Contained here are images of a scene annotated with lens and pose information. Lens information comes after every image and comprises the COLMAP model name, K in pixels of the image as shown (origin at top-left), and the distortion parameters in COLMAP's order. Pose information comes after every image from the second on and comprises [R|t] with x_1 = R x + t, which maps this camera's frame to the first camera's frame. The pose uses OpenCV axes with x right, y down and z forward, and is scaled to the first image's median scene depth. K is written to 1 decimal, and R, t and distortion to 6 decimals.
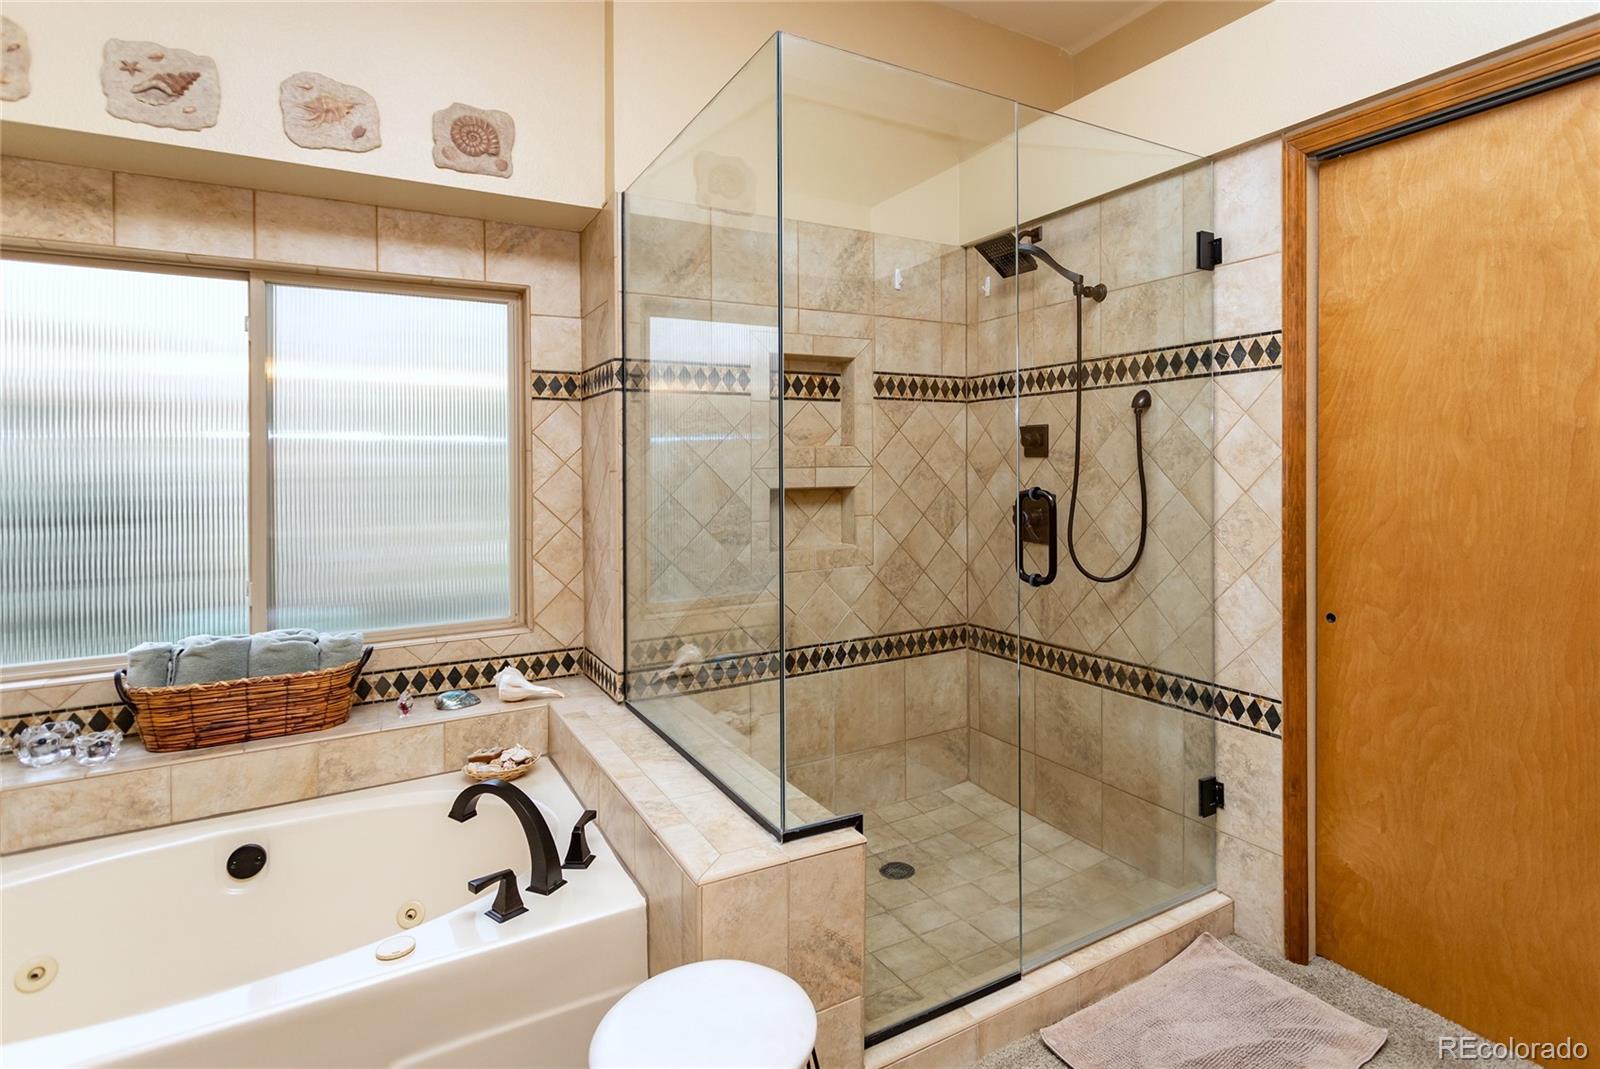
lens RADIAL K [[827.5, 0, 866.2], [0, 827.5, 467.6], [0, 0, 1]] dist [0.003623, -0.000404]
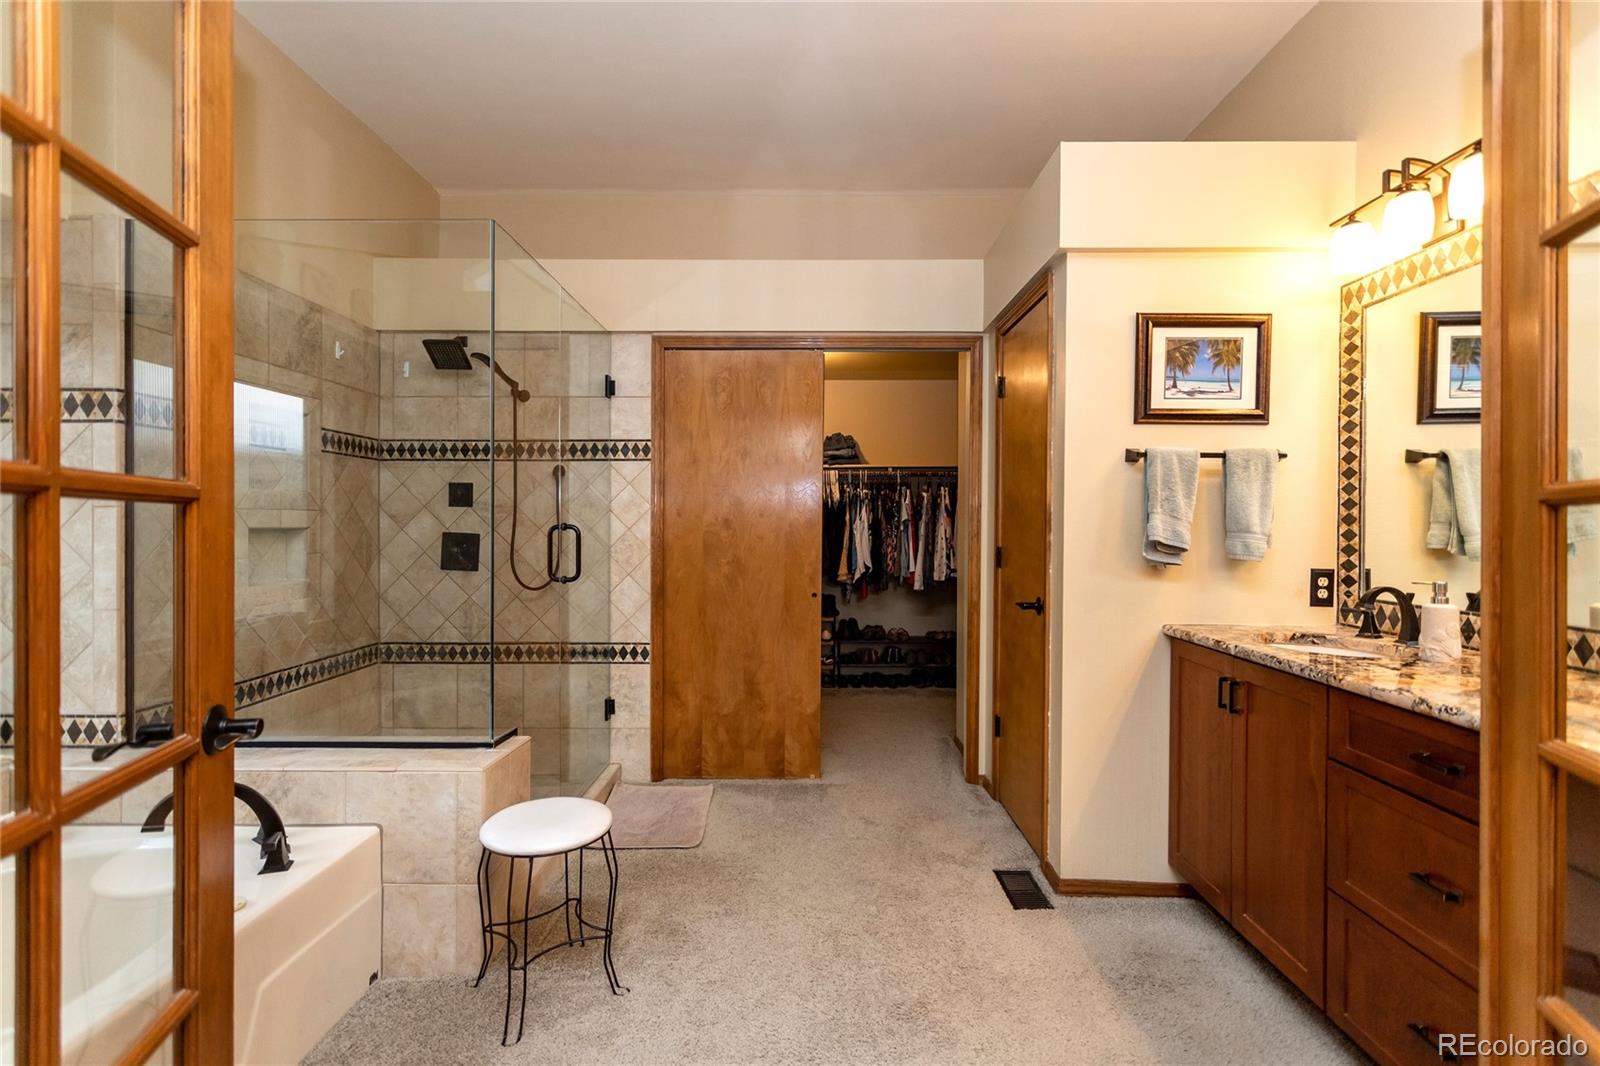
lens RADIAL K [[749.6, 0, 805.3], [0, 749.6, 530.9], [0, 0, 1]] dist [0.002467, 0.000723]
pose [[0.533111, 0.003665, 0.846038, -0.619481], [-0.003645, 0.999991, -0.002035, 0.031886], [-0.846038, -0.001999, 0.533119, -0.146344]]
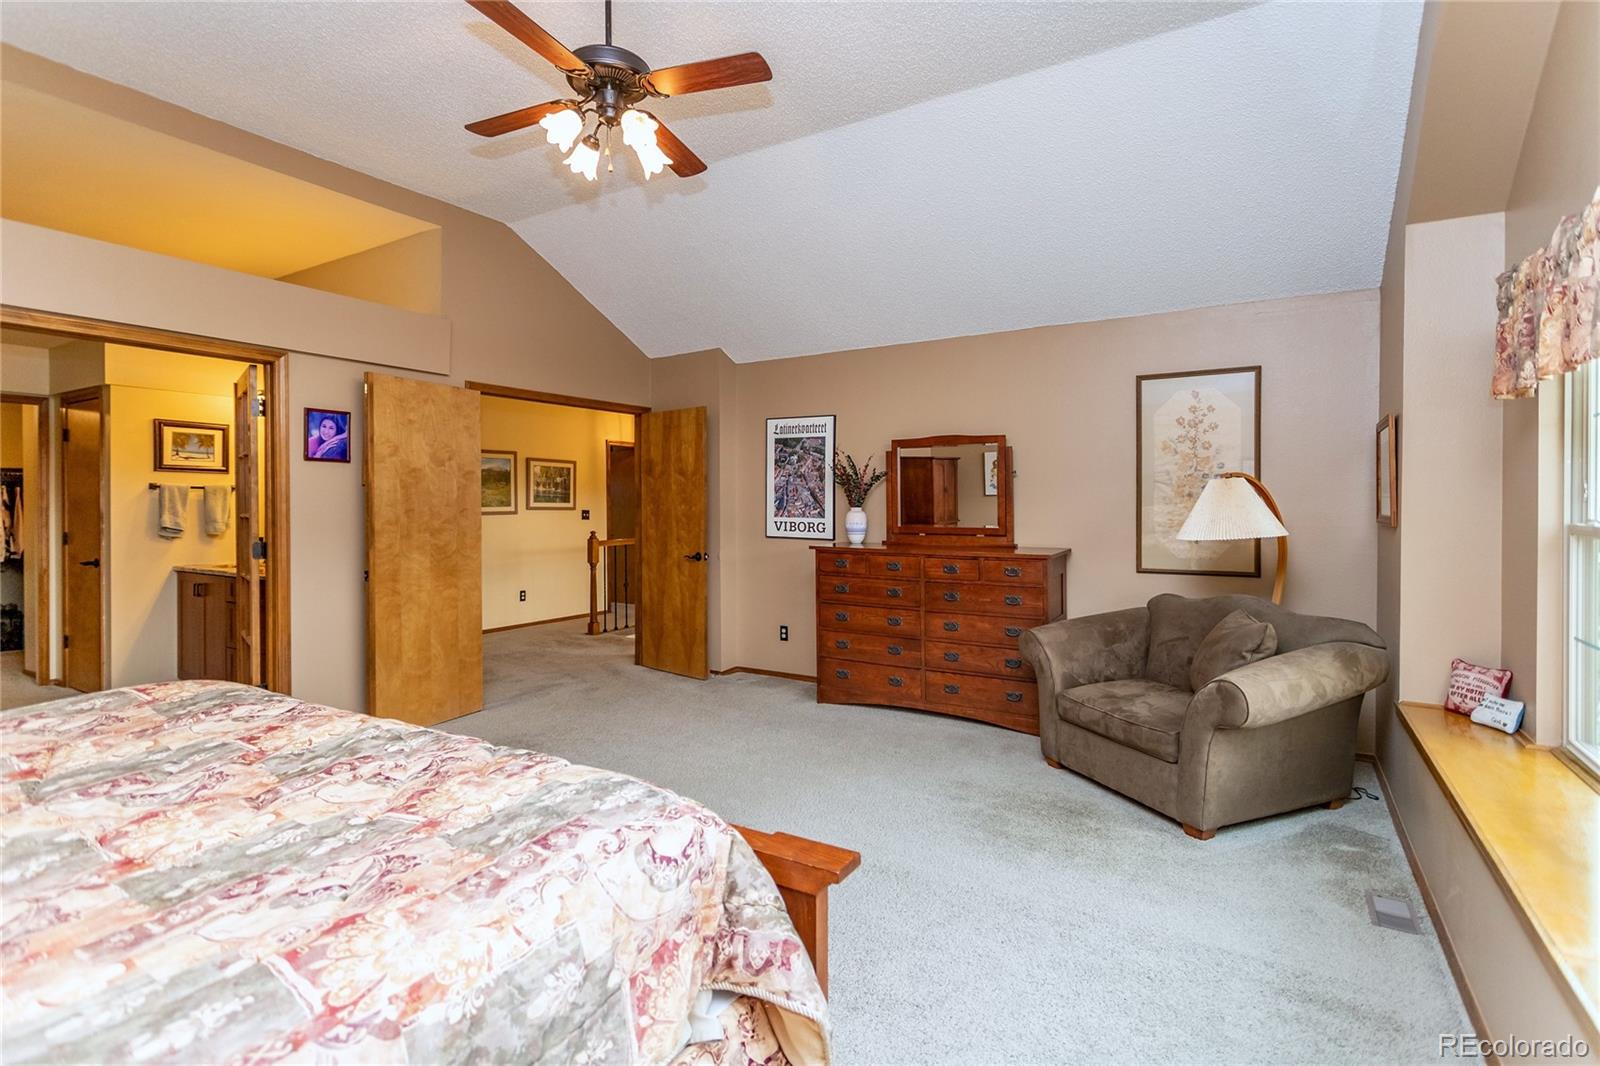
lens RADIAL K [[749.6, 0, 802.8], [0, 749.6, 528.6], [0, 0, 1]] dist [0.002467, 0.000723]
pose [[-0.455641, -0.003305, 0.890158, -2.001028], [0.005888, 0.999960, 0.006726, 0.041698], [-0.890144, 0.008306, -0.455603, -0.568700]]
